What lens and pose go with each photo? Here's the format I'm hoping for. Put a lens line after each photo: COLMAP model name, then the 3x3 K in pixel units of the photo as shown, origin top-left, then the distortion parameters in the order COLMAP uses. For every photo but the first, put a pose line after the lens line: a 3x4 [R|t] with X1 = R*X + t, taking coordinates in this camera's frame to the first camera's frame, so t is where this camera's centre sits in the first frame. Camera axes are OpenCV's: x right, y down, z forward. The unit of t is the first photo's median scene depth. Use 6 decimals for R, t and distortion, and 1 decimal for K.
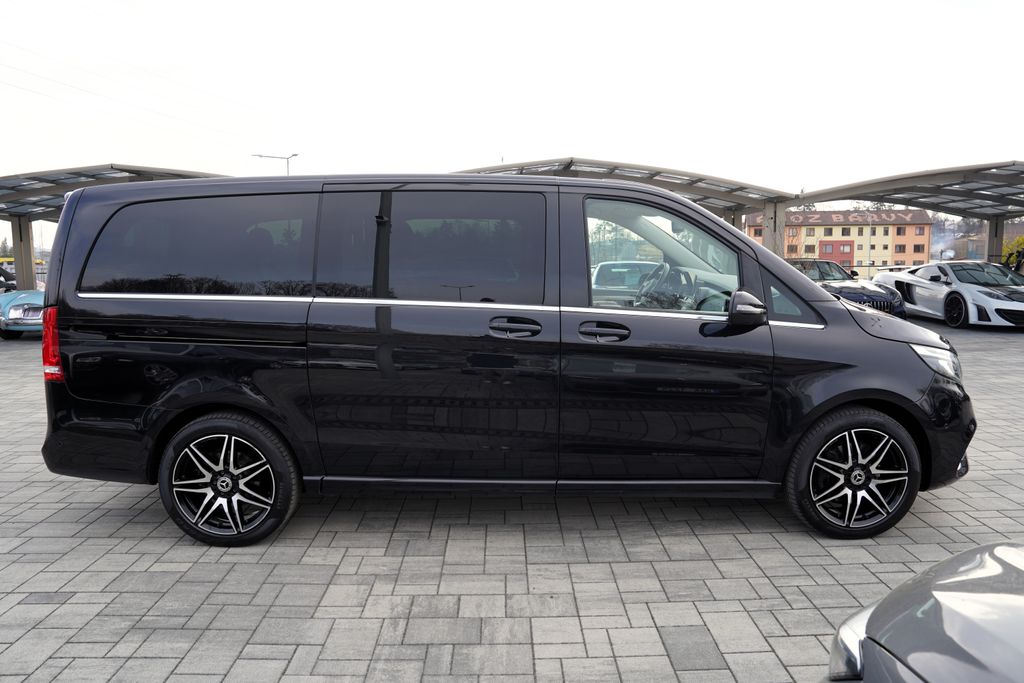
lens RADIAL K [[706.4, 0, 513.3], [0, 706.4, 315.3], [0, 0, 1]] dist [-0.109465, 0.078578]
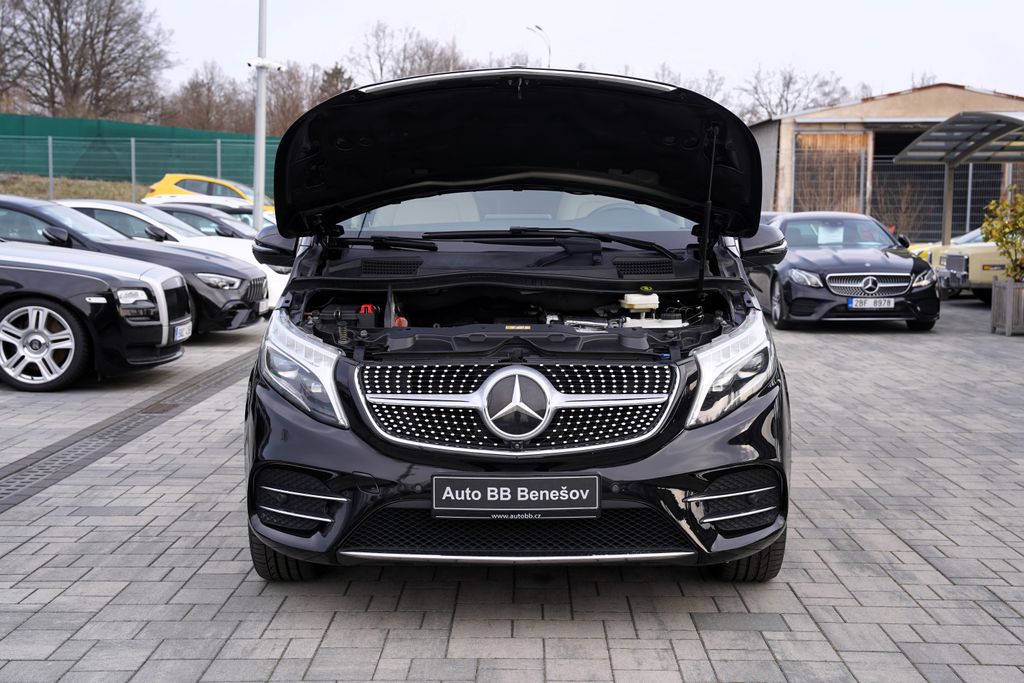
lens RADIAL K [[1359.1, 0, 513.5], [0, 1359.1, 365.7], [0, 0, 1]] dist [0.166049, -0.005667]
pose [[-0.028855, 0.113832, -0.993081, 1.944288], [-0.100141, 0.988167, 0.116179, -0.086527], [0.994555, 0.102800, -0.017114, 1.286748]]
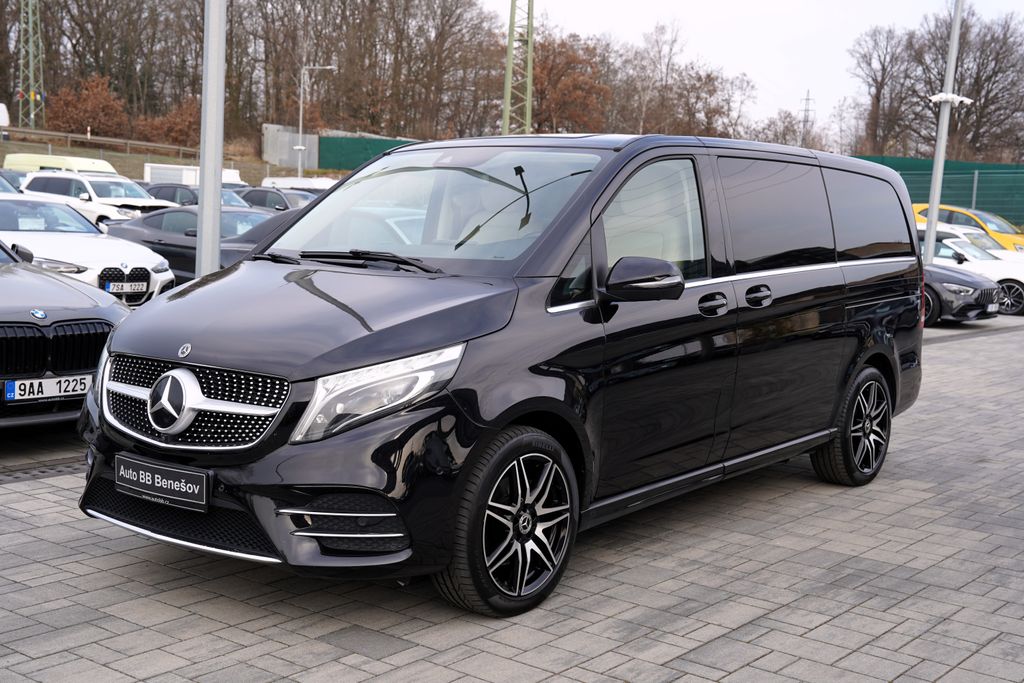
lens RADIAL K [[1217.2, 0, 512.0], [0, 1217.2, 341.5], [0, 0, 1]] dist [0.093927, 0.040380]
pose [[-0.635140, 0.057894, -0.770224, 1.478694], [-0.104317, 0.981621, 0.159805, -0.206472], [0.765321, 0.181846, -0.617427, 2.292015]]
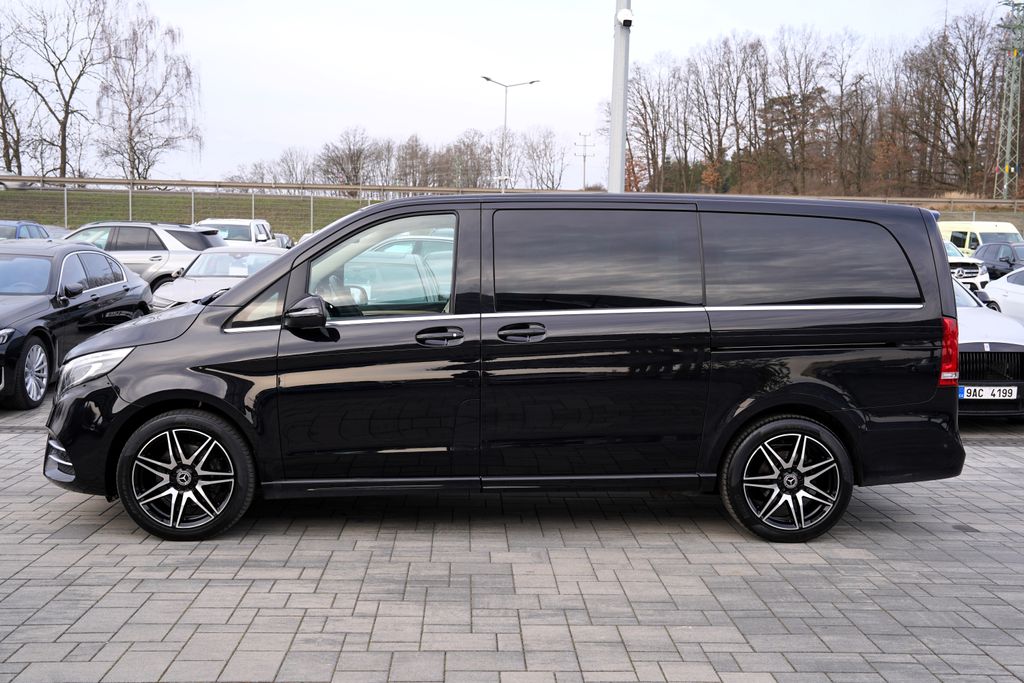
lens RADIAL K [[1064.5, 0, 512.0], [0, 1064.5, 341.5], [0, 0, 1]] dist [0.000828, 0.141543]
pose [[-0.999552, -0.010945, -0.027844, 0.048783], [-0.015664, 0.984382, 0.175347, -0.302957], [0.025490, 0.175705, -0.984113, 3.090310]]
